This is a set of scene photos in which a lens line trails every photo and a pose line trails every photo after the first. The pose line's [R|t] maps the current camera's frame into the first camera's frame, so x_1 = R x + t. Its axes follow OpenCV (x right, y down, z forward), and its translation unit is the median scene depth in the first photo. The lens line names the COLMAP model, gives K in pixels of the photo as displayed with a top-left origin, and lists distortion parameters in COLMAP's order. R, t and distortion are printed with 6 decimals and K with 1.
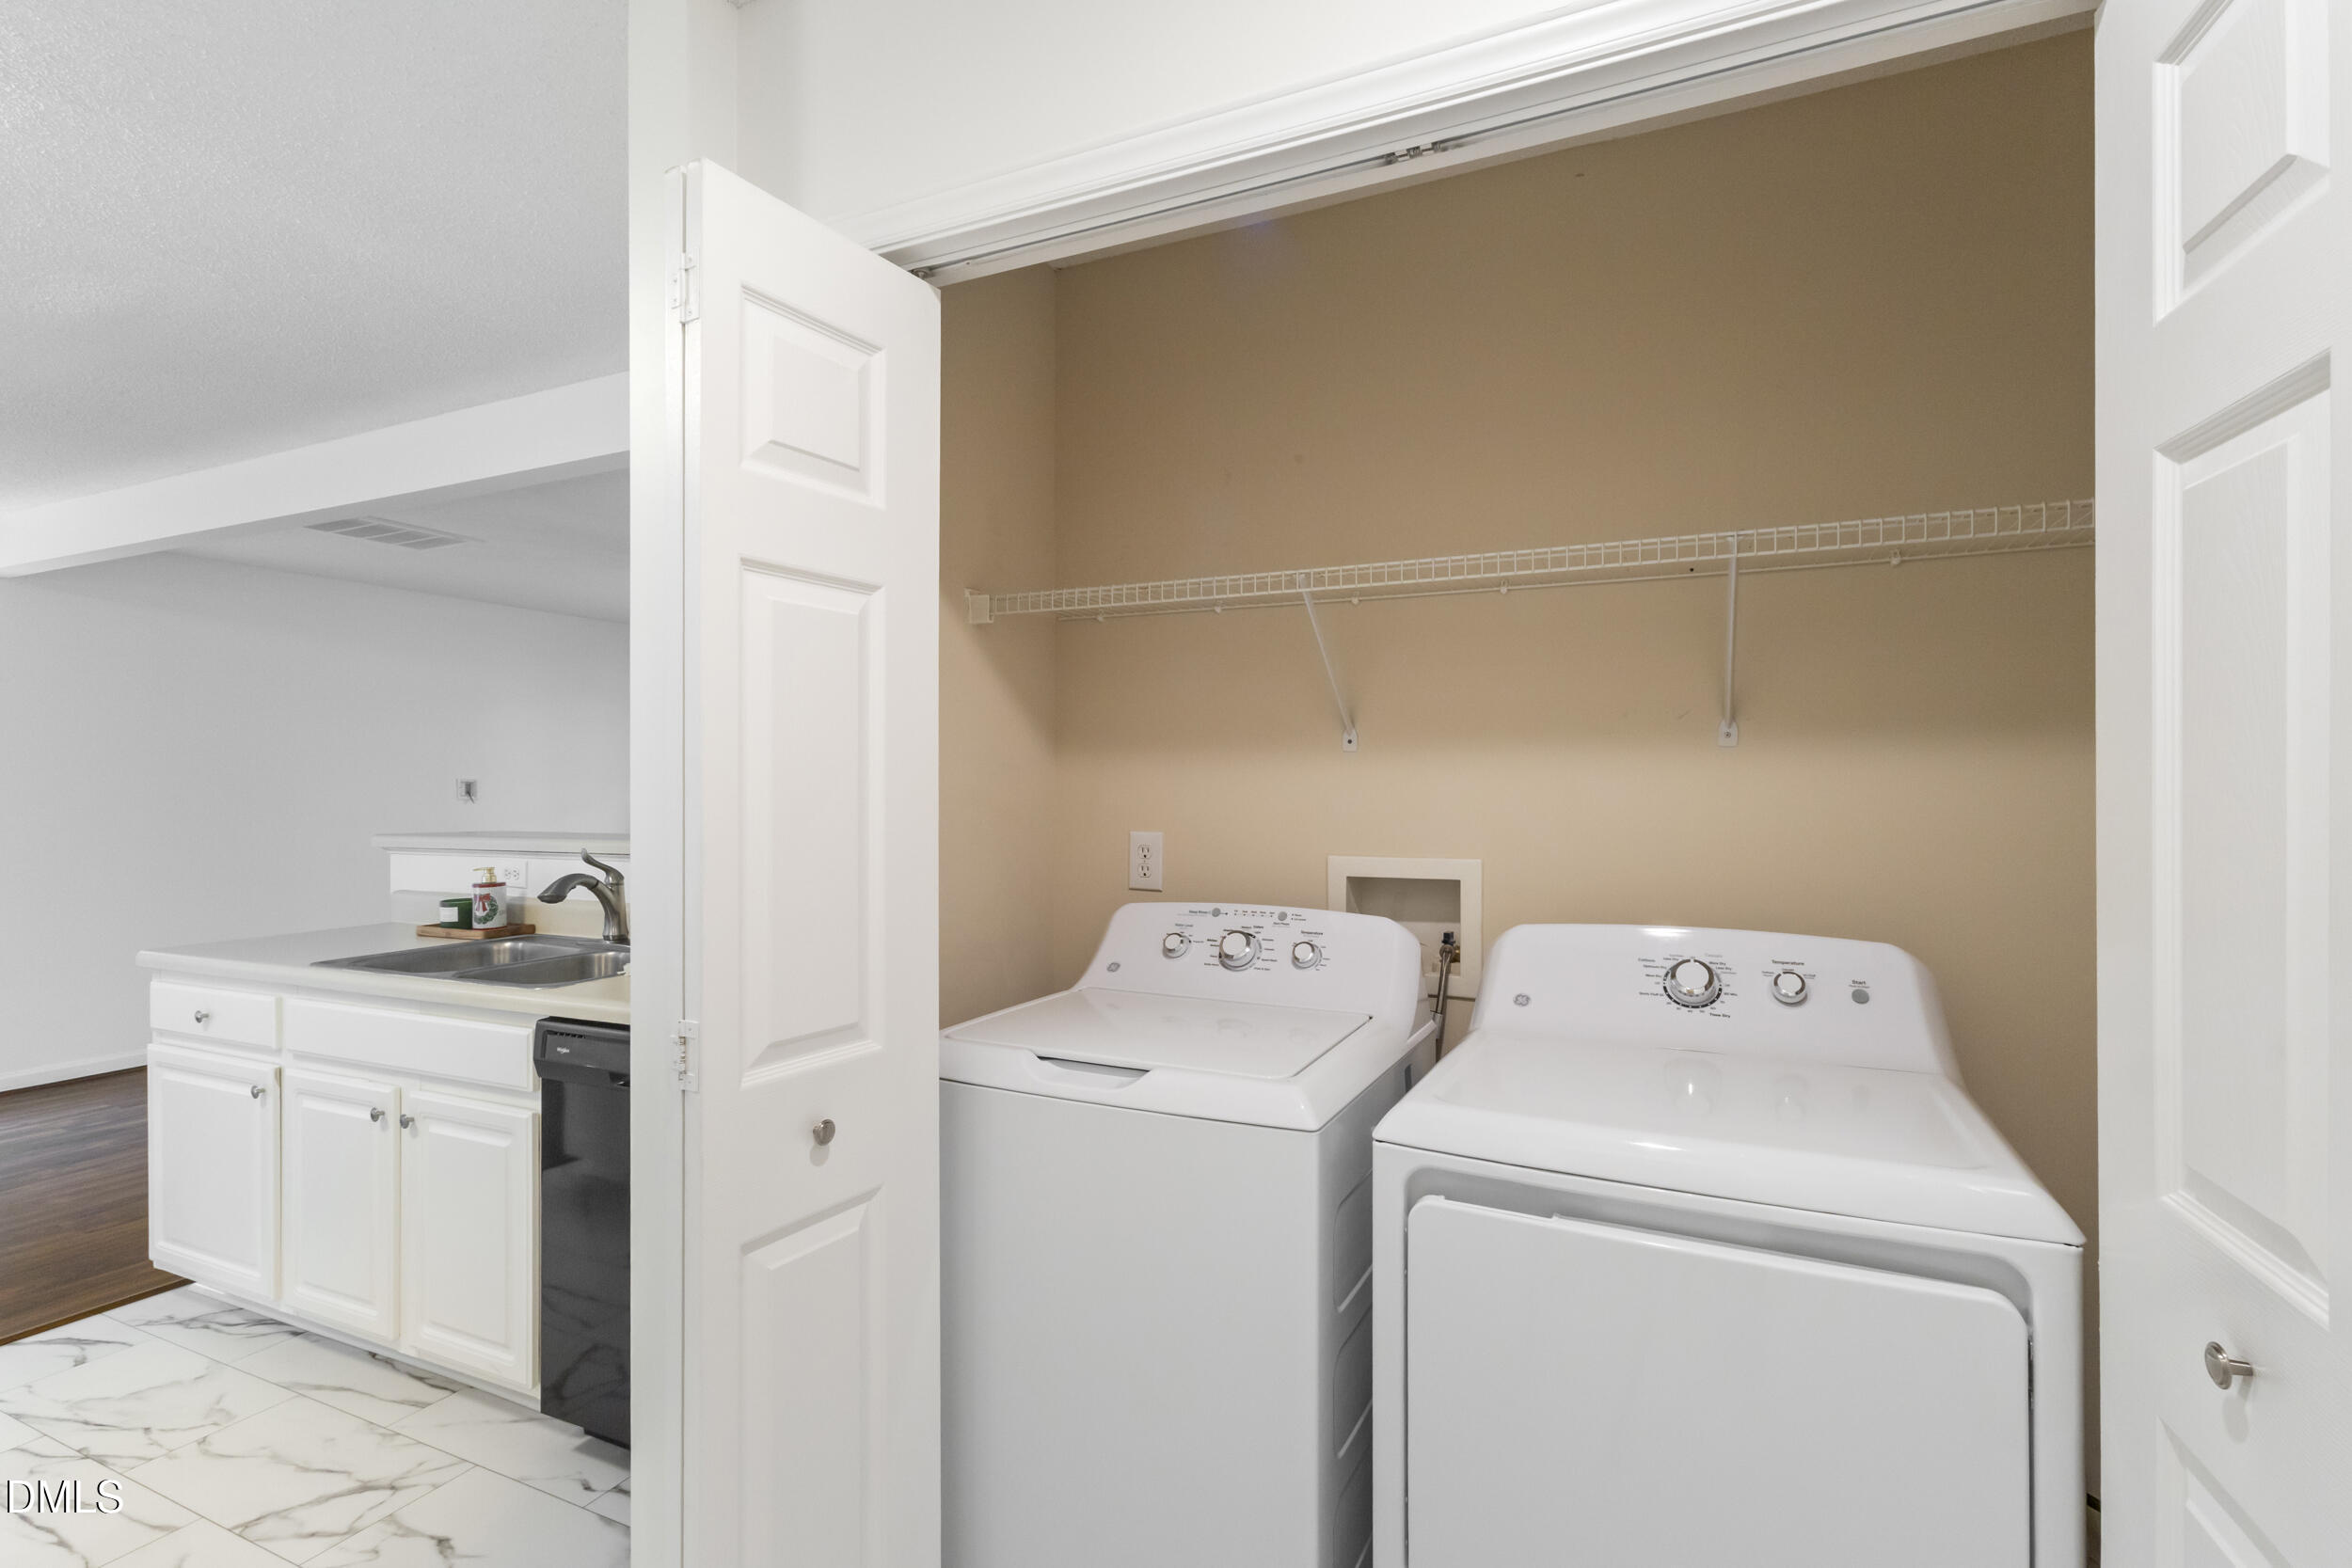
lens RADIAL K [[1119.6, 0, 1199.4], [0, 1119.6, 764.3], [0, 0, 1]] dist [-0.004759, 0.000080]
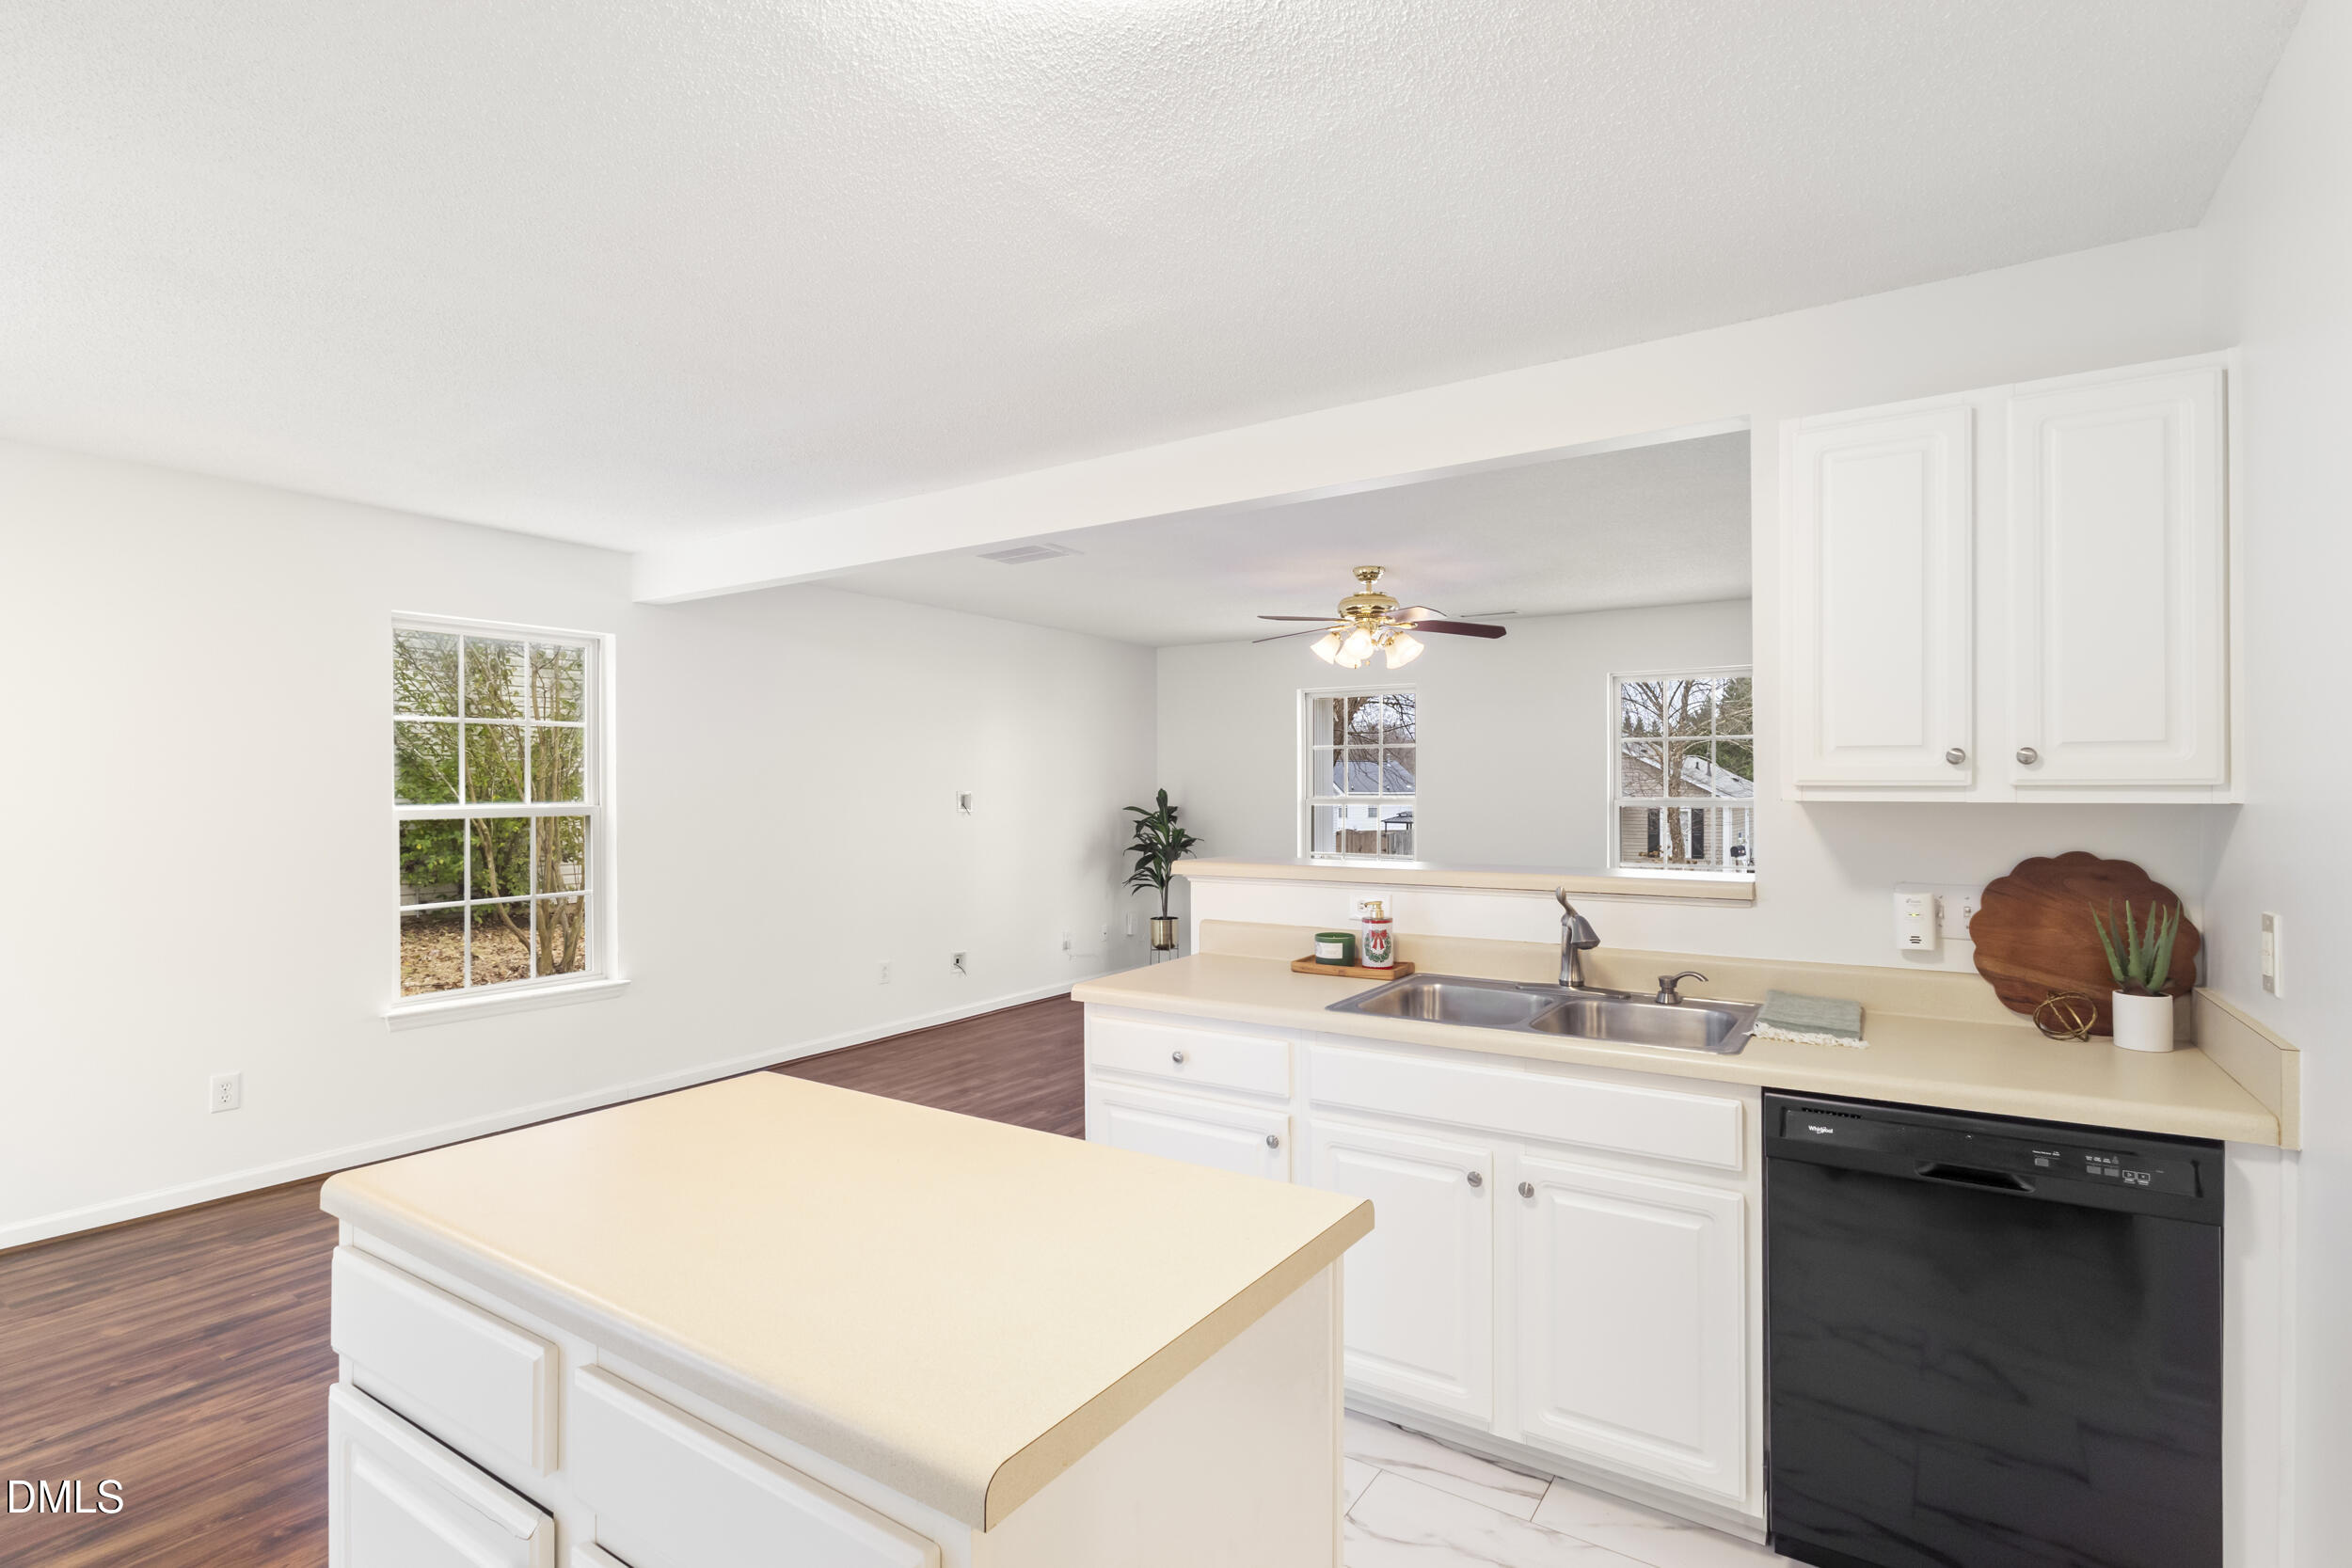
lens RADIAL K [[1119.6, 0, 1201.9], [0, 1119.6, 794.7], [0, 0, 1]] dist [-0.004759, 0.000080]
pose [[0.989775, 0.003719, -0.142592, -0.753326], [-0.000243, 0.999703, 0.024388, -0.024210], [0.142641, -0.024104, 0.989481, 0.055123]]
